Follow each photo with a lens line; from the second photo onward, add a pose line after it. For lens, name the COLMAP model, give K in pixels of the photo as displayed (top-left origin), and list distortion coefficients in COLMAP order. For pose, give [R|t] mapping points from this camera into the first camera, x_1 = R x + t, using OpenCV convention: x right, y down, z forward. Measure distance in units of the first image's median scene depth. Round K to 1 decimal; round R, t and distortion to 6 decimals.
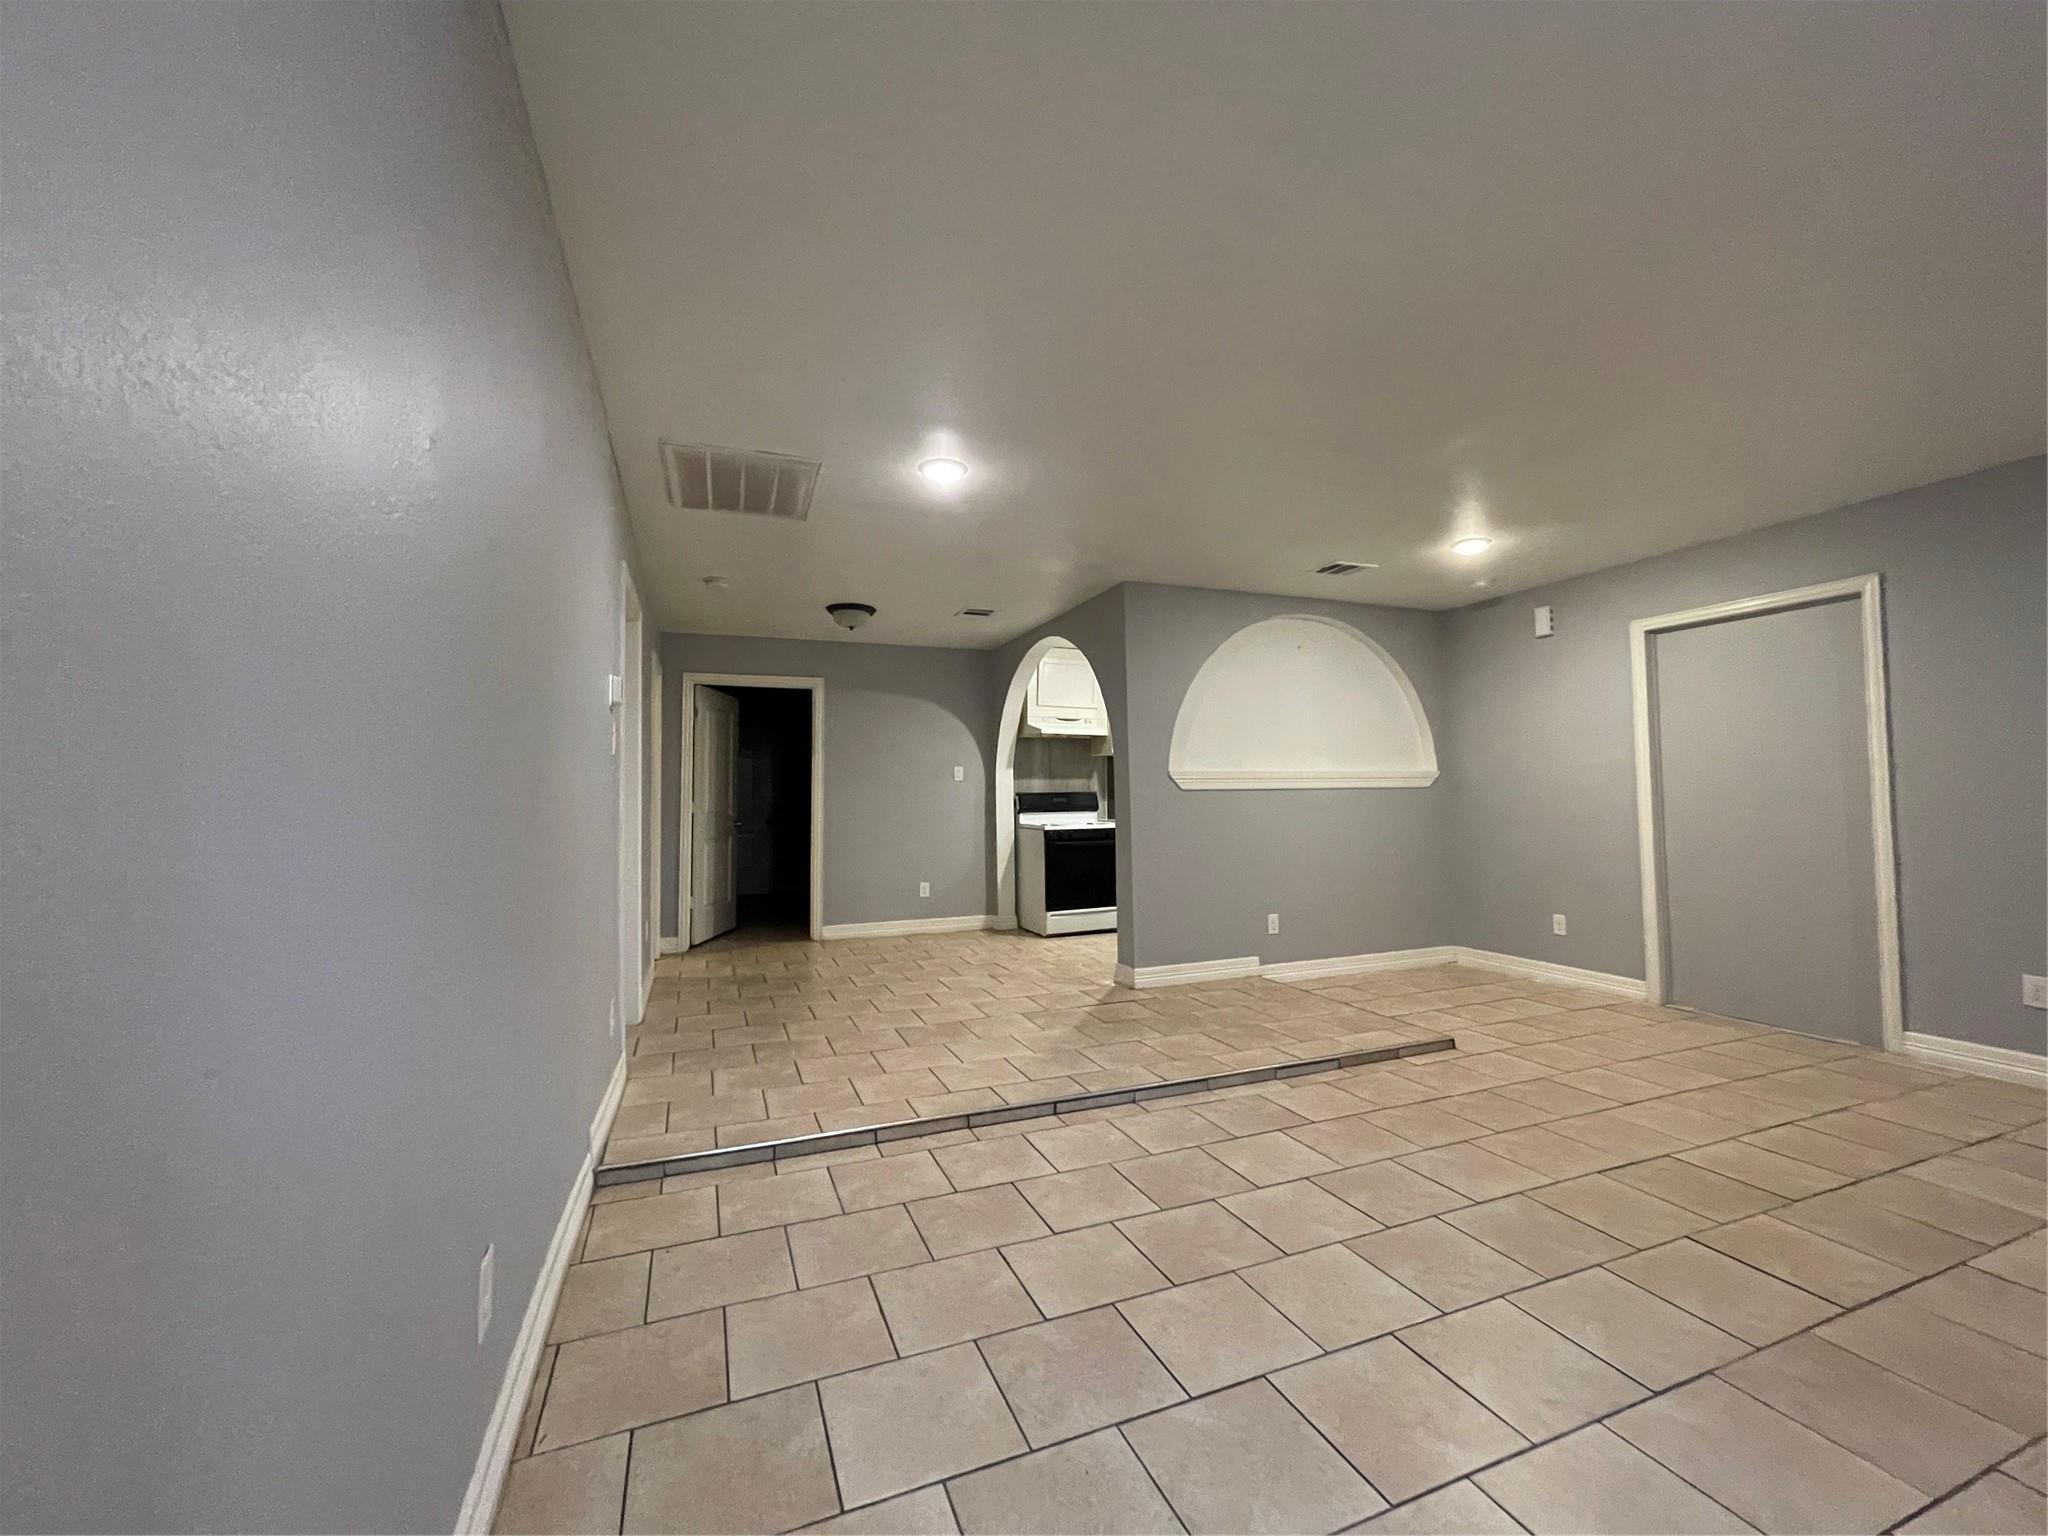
lens RADIAL K [[823.4, 0, 1034.1], [0, 823.4, 763.7], [0, 0, 1]] dist [-0.001153, 0.000099]
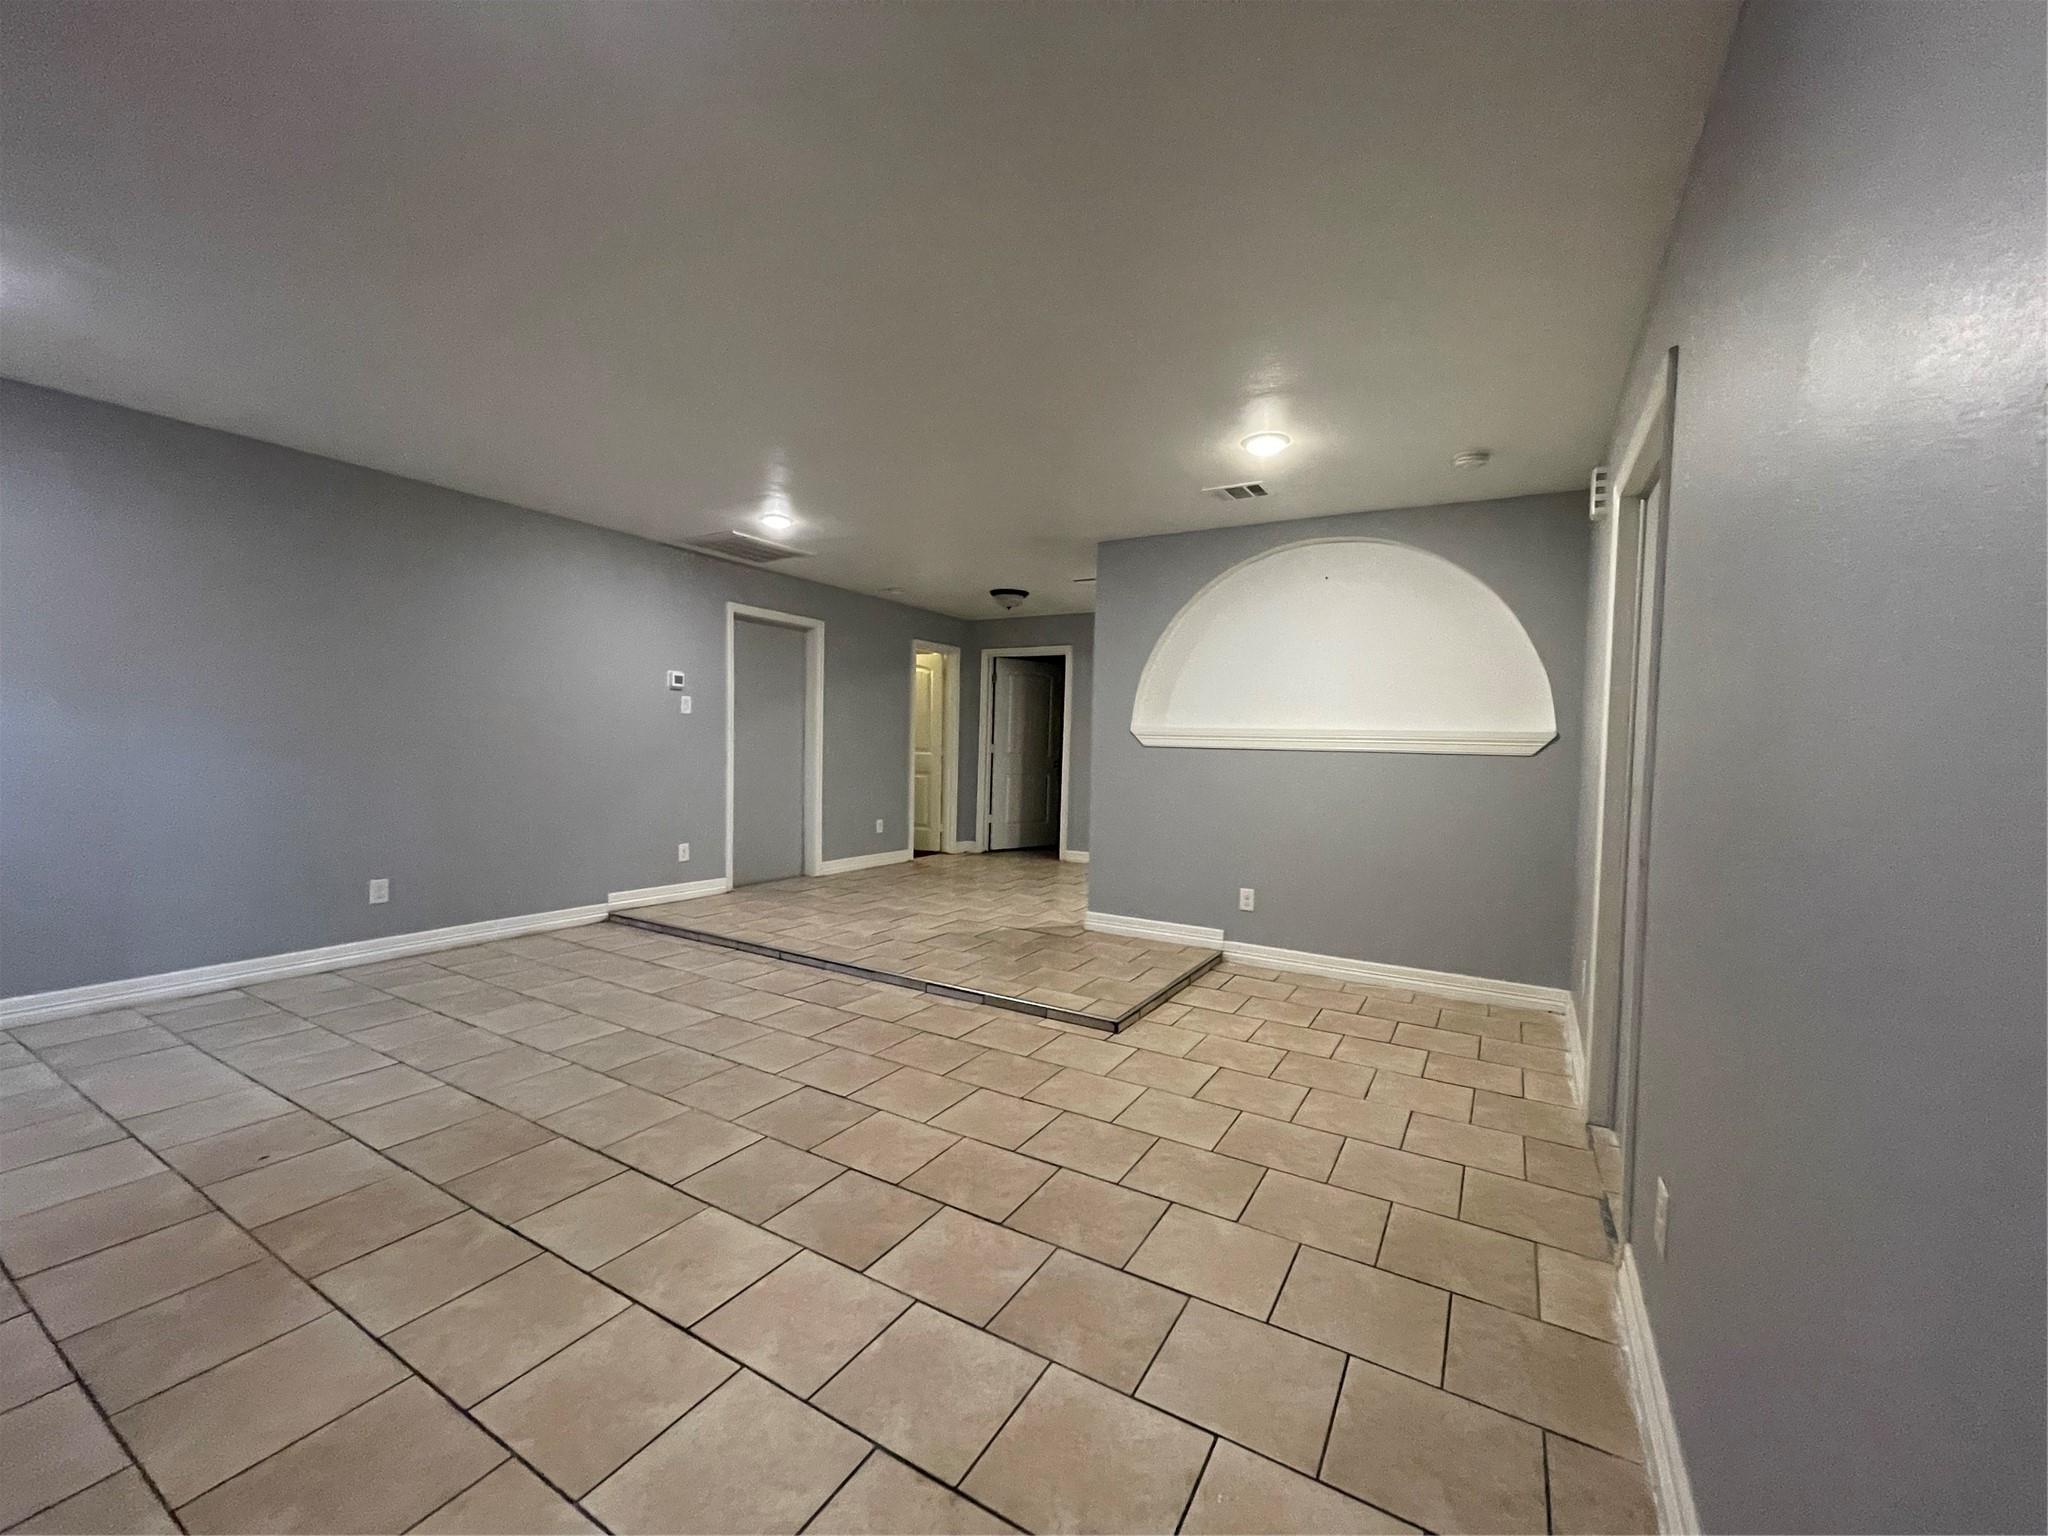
lens RADIAL K [[823.4, 0, 1038.1], [0, 823.4, 768.1], [0, 0, 1]] dist [-0.001153, 0.000099]
pose [[0.618566, 0.052692, -0.783964, 1.283885], [0.000781, 0.997707, 0.067675, -0.014301], [0.785732, -0.042474, 0.617107, 0.411111]]
